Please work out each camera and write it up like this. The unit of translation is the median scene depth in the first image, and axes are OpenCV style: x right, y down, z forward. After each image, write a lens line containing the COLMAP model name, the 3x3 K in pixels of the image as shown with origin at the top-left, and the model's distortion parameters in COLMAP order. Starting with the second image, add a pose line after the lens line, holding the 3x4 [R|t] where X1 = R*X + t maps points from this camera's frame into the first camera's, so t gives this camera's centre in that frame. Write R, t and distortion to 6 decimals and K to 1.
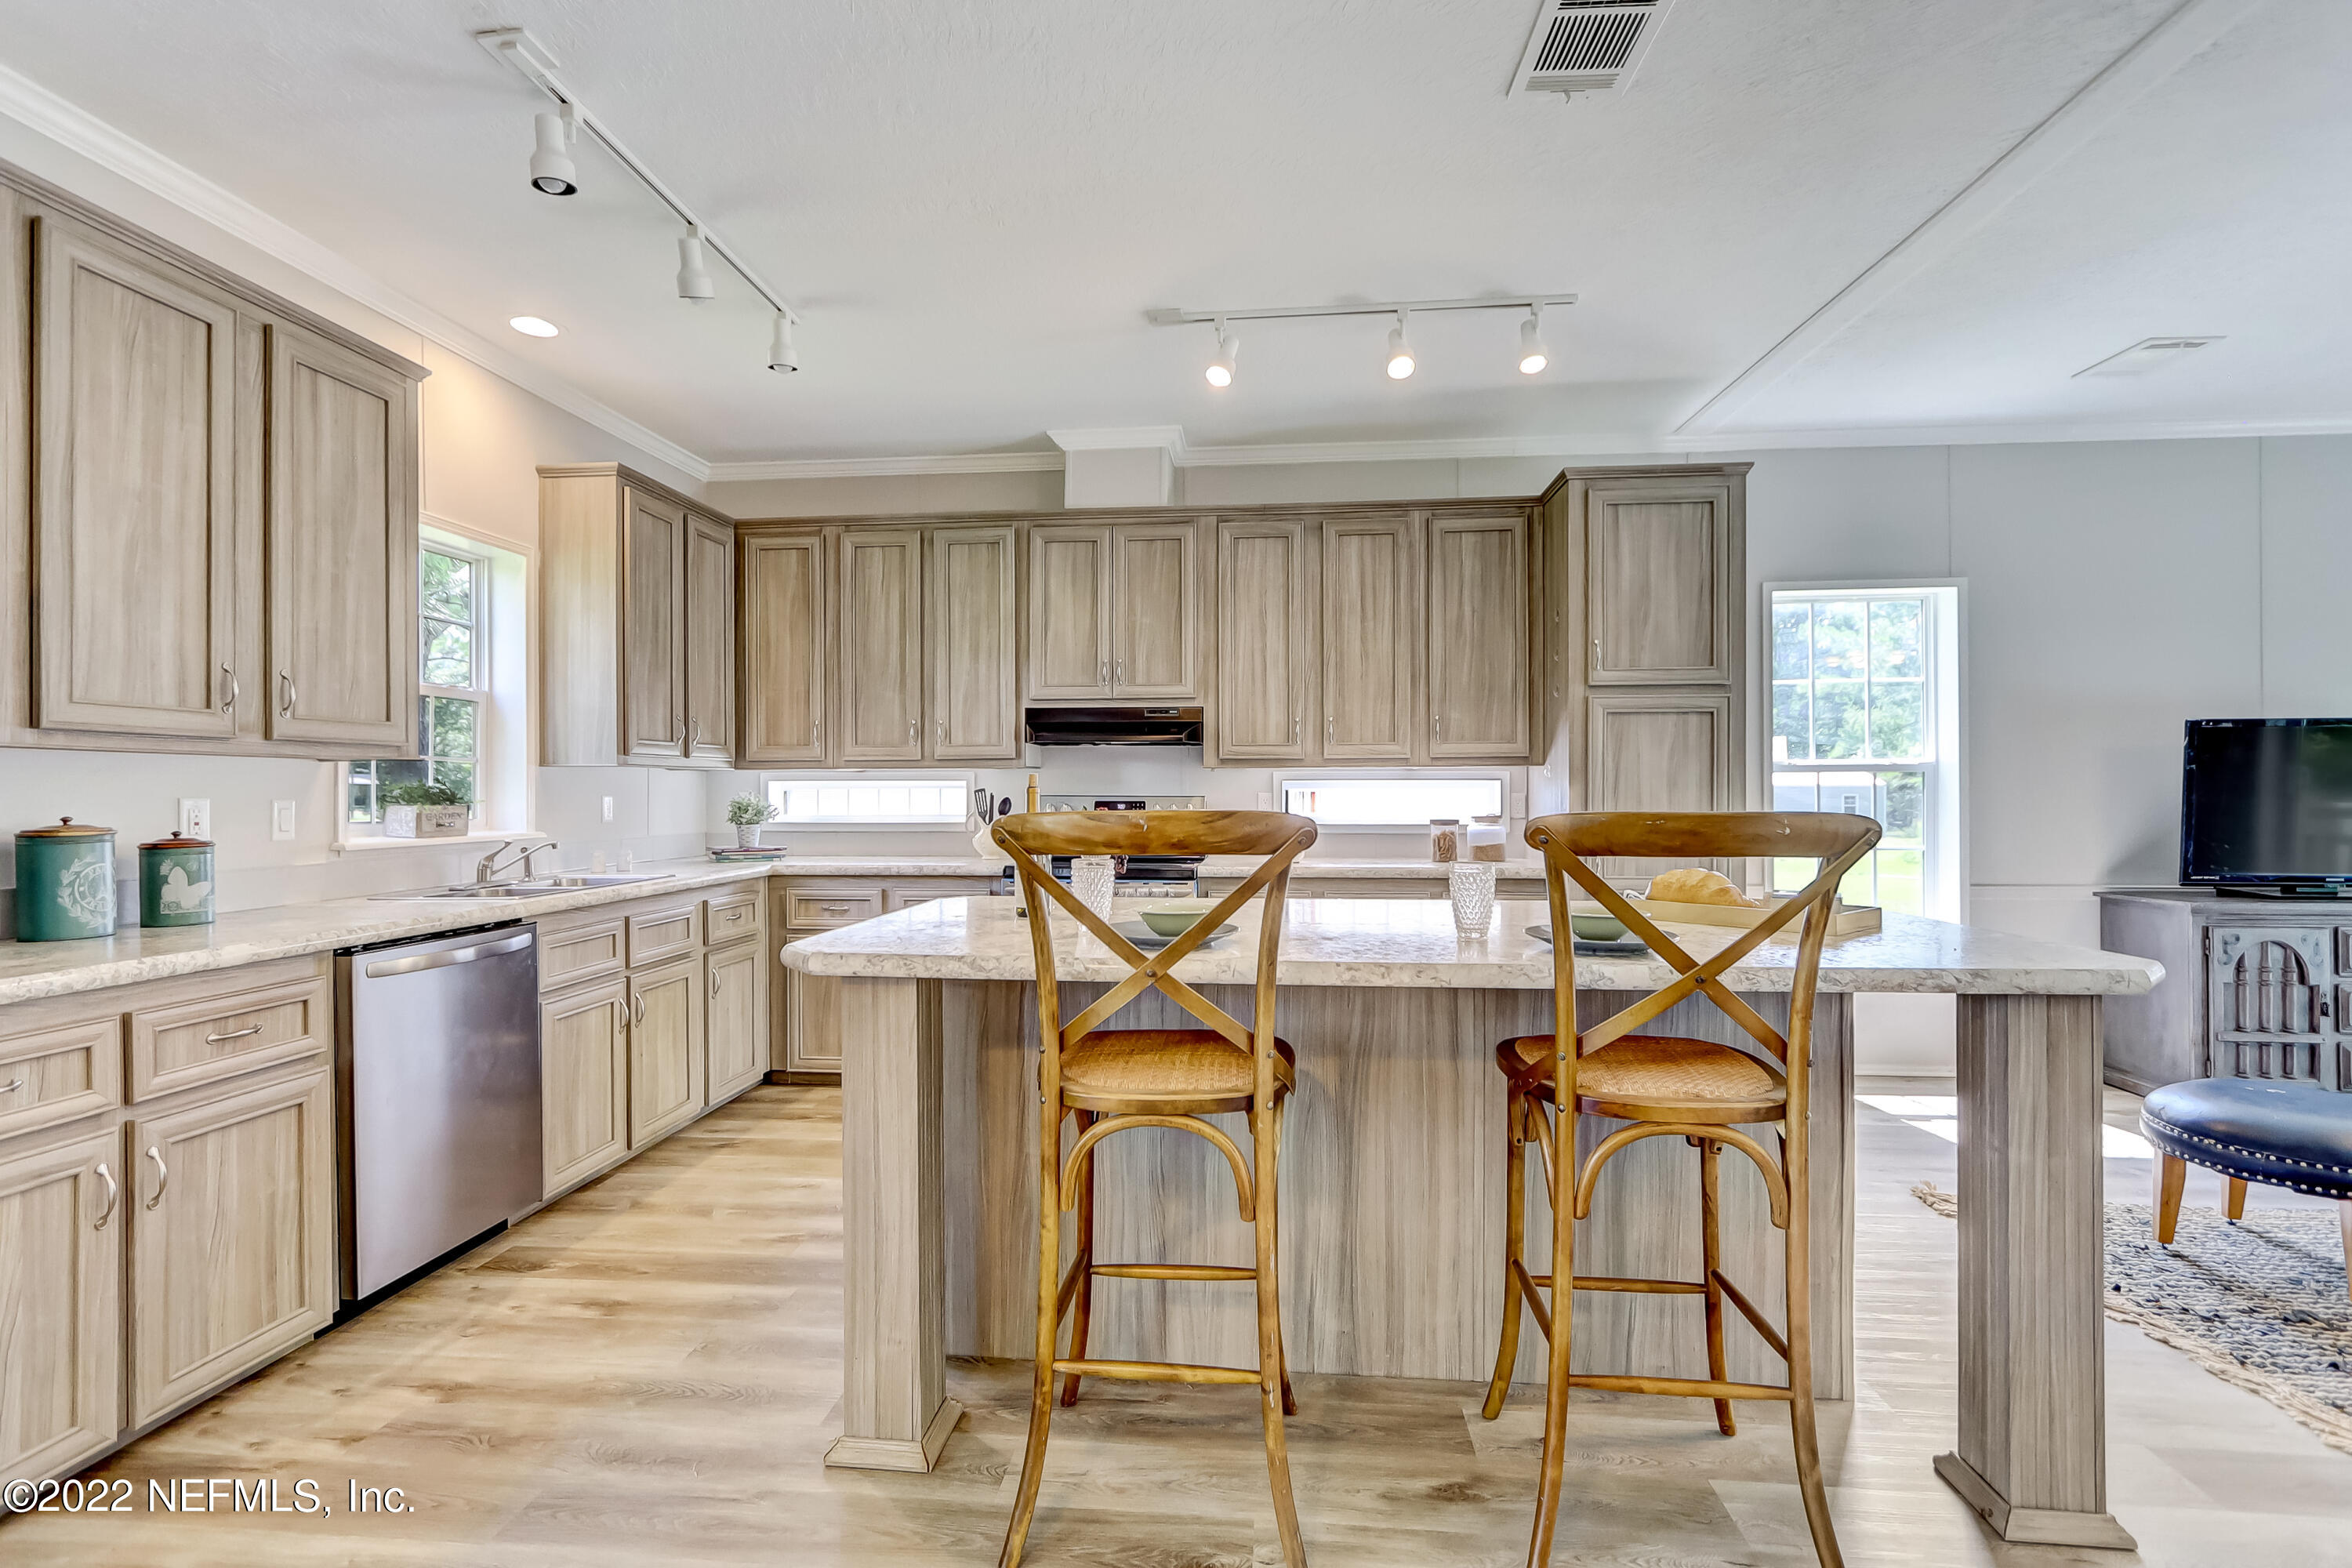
lens RADIAL K [[1078.7, 0, 1172.5], [0, 1078.7, 795.9], [0, 0, 1]] dist [0.002855, 0.000207]
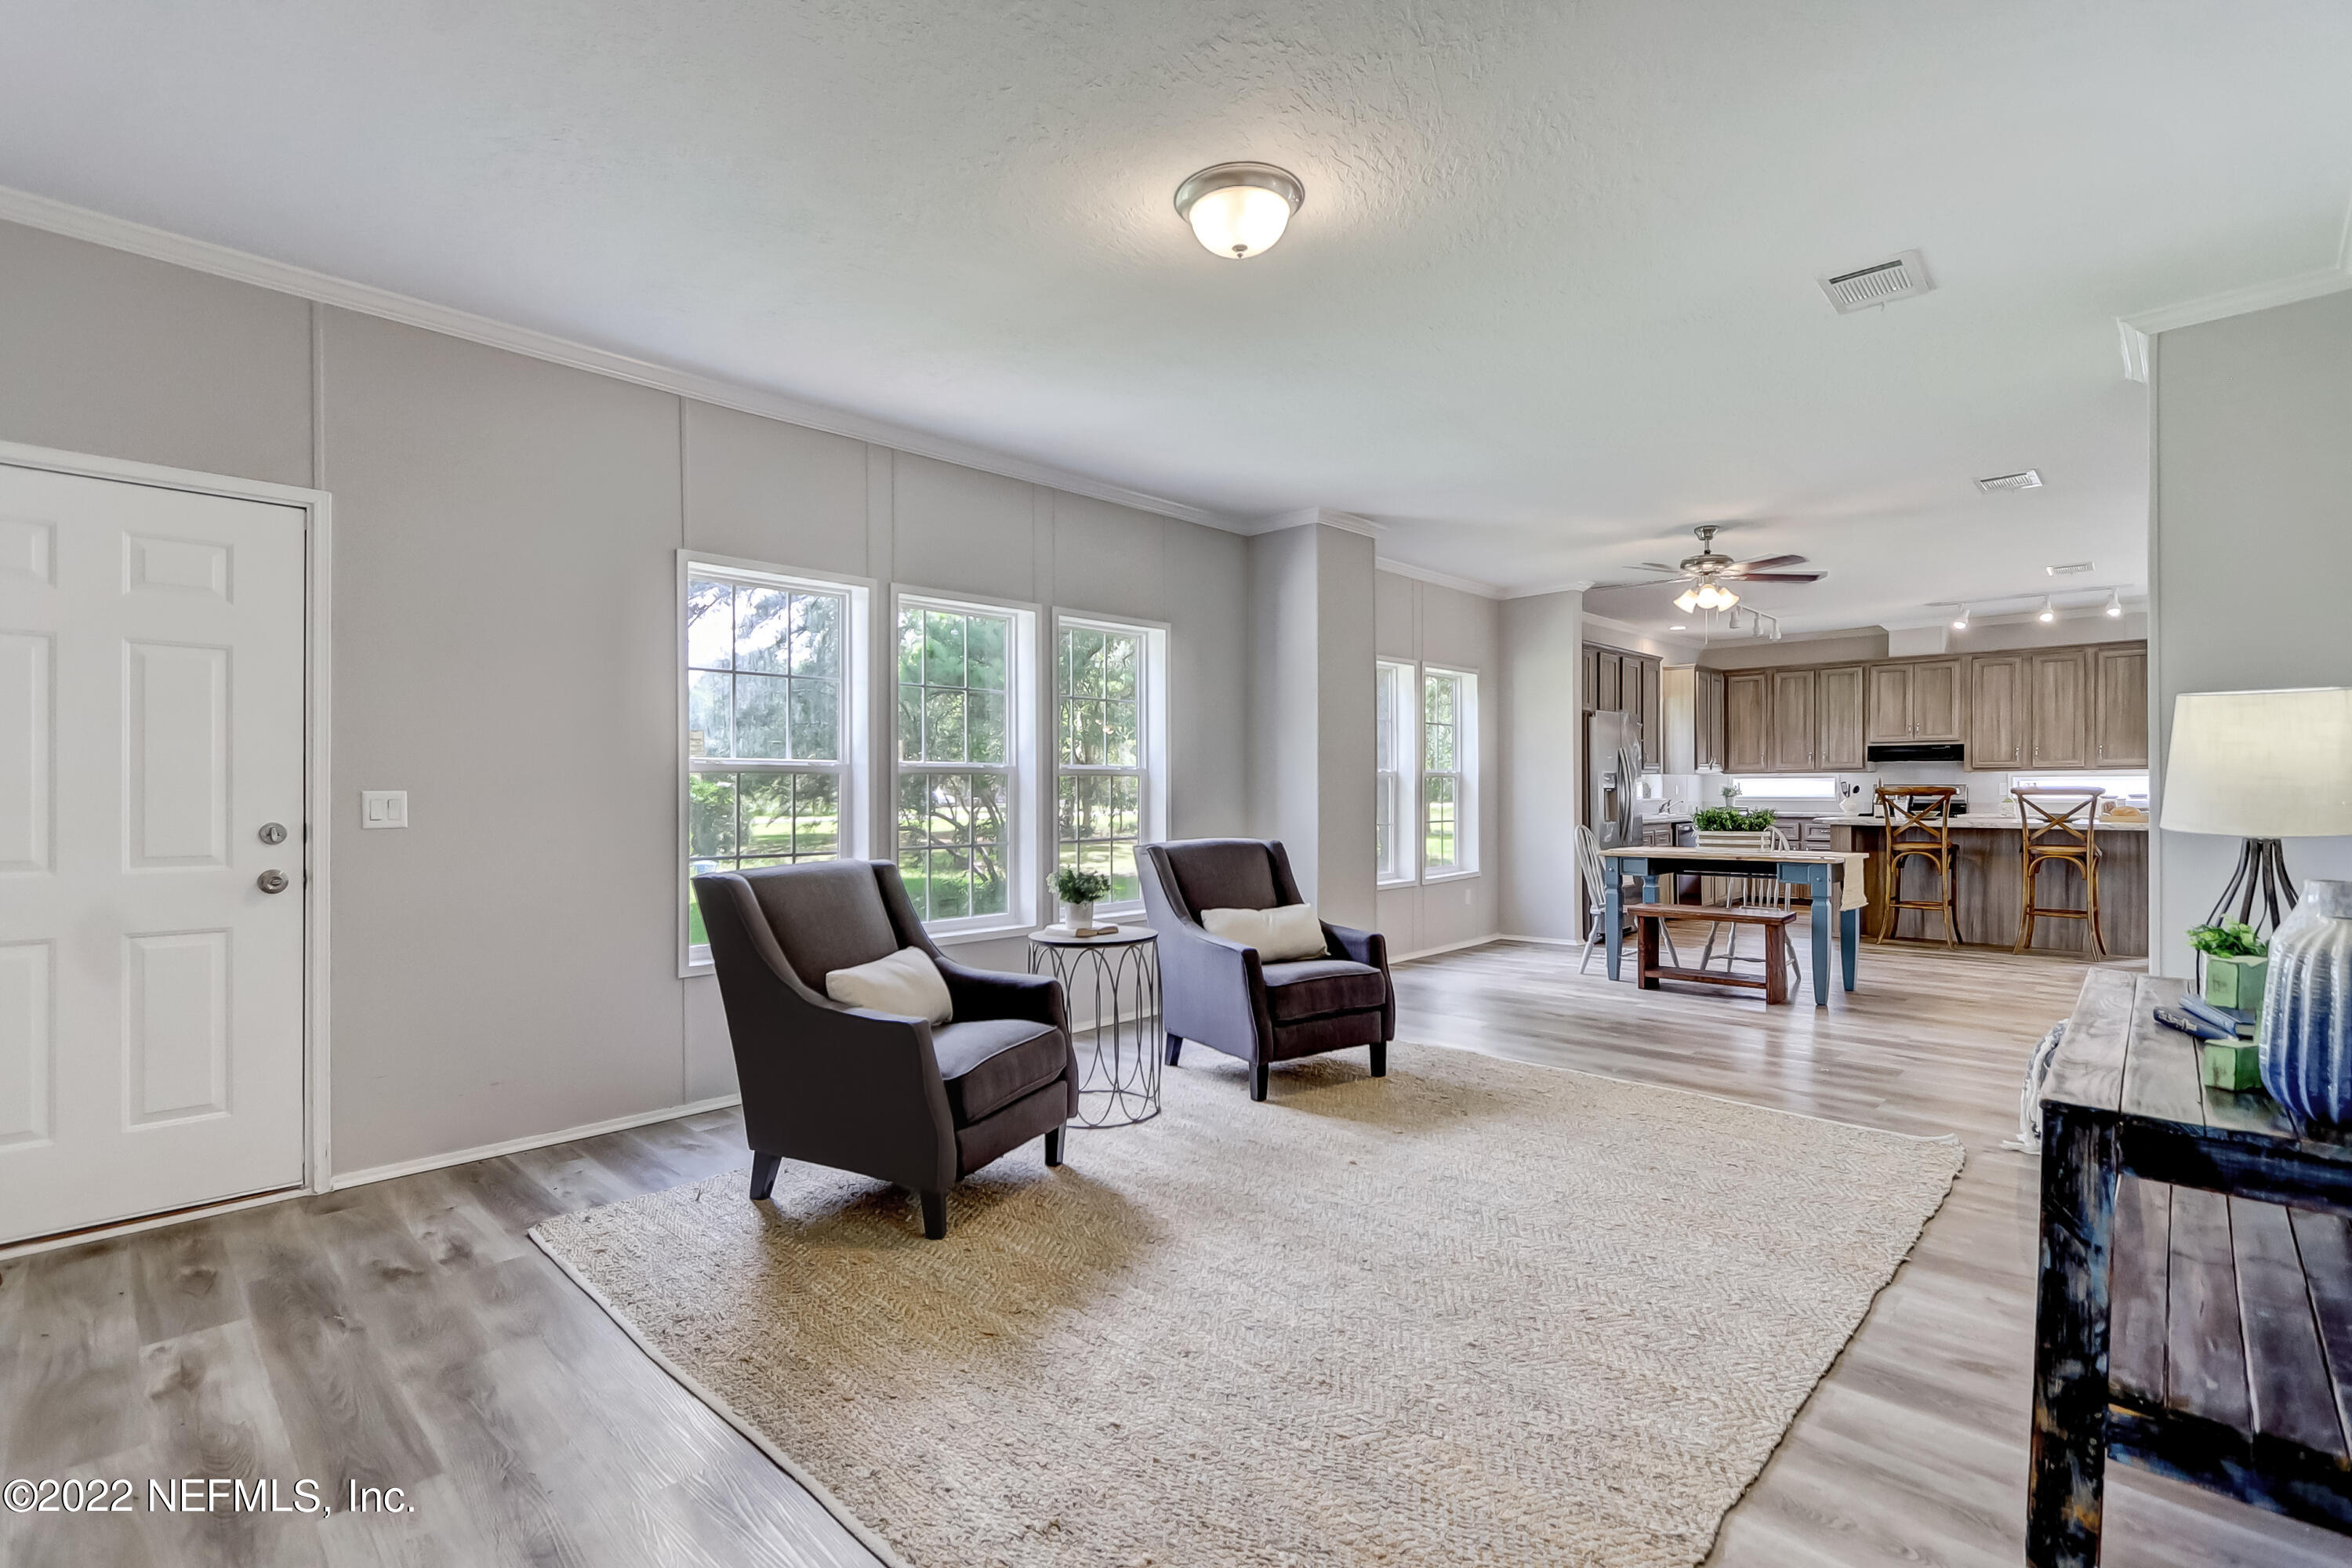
lens RADIAL K [[1078.7, 0, 1181.9], [0, 1078.7, 799.7], [0, 0, 1]] dist [0.002855, 0.000207]
pose [[0.787003, 0.006204, -0.616918, 0.132562], [0.001336, 0.999930, 0.011760, 0.002758], [0.616948, -0.010079, 0.786939, -1.693817]]
